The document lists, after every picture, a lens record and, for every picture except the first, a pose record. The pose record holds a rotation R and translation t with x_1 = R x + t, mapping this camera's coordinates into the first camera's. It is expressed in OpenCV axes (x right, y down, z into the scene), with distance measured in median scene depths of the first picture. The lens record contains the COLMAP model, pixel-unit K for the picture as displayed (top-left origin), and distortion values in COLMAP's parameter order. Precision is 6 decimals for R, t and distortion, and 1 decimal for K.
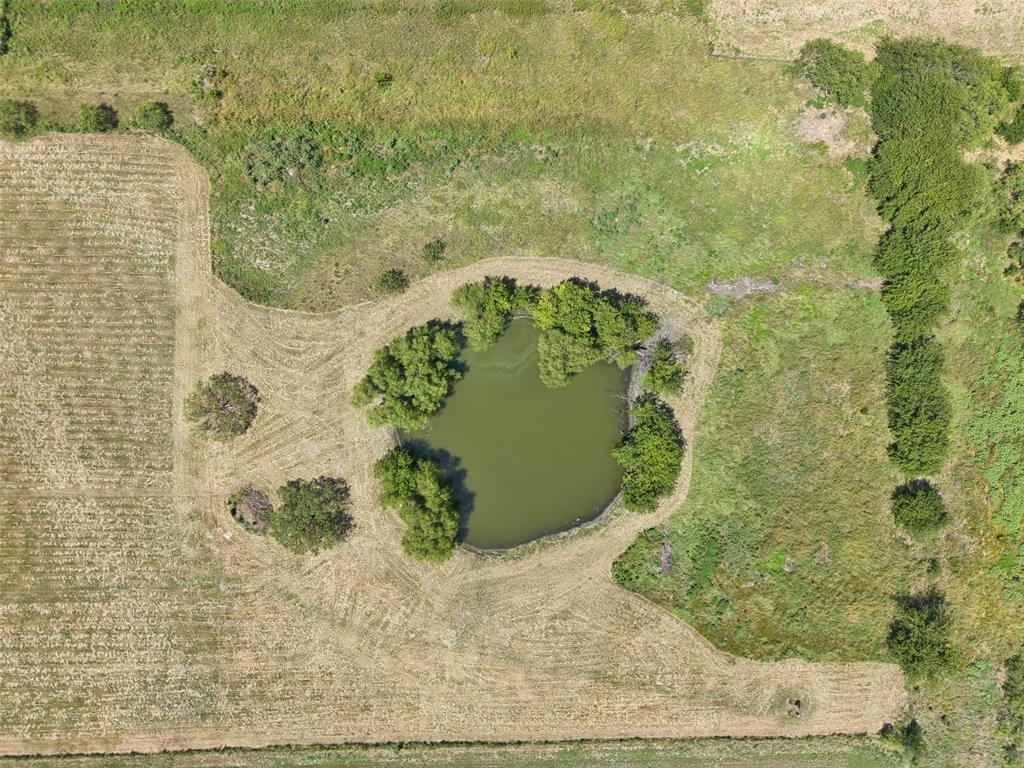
lens RADIAL K [[684.5, 0, 511.6], [0, 684.5, 384.0], [0, 0, 1]] dist [0.013352, -0.010090]
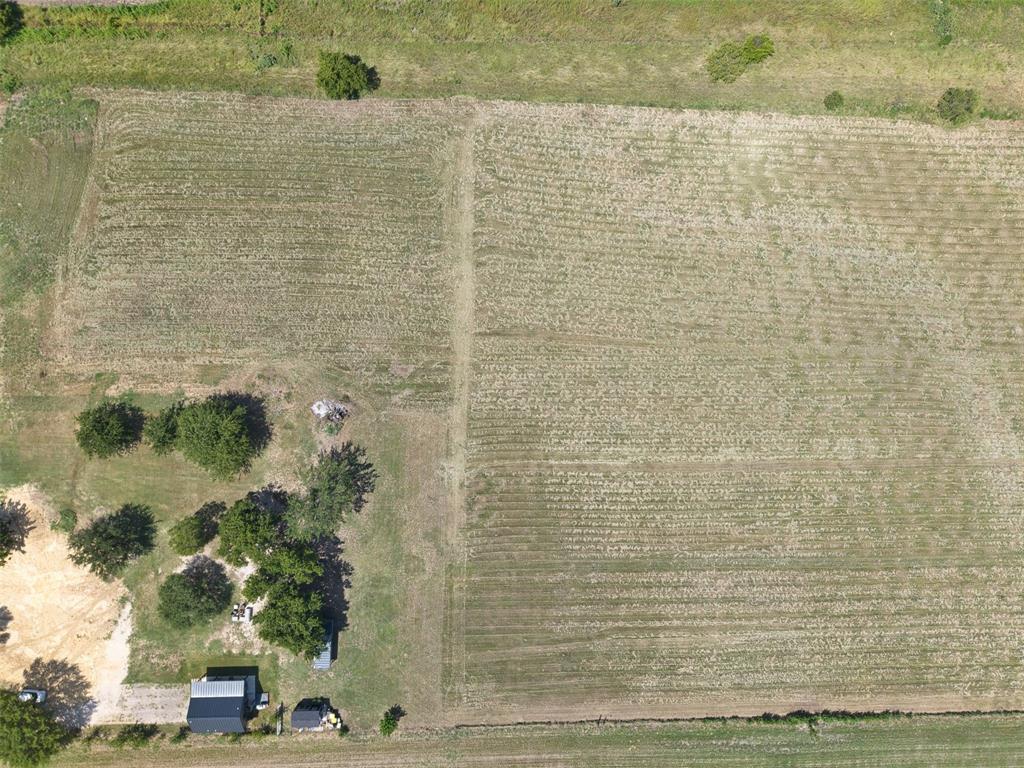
lens RADIAL K [[684.5, 0, 511.2], [0, 684.5, 383.2], [0, 0, 1]] dist [0.013352, -0.010090]
pose [[0.999970, 0.005844, -0.005008, -1.391201], [-0.005844, 0.999983, 0.000023, 0.041661], [0.005008, 0.000007, 0.999987, -0.054004]]
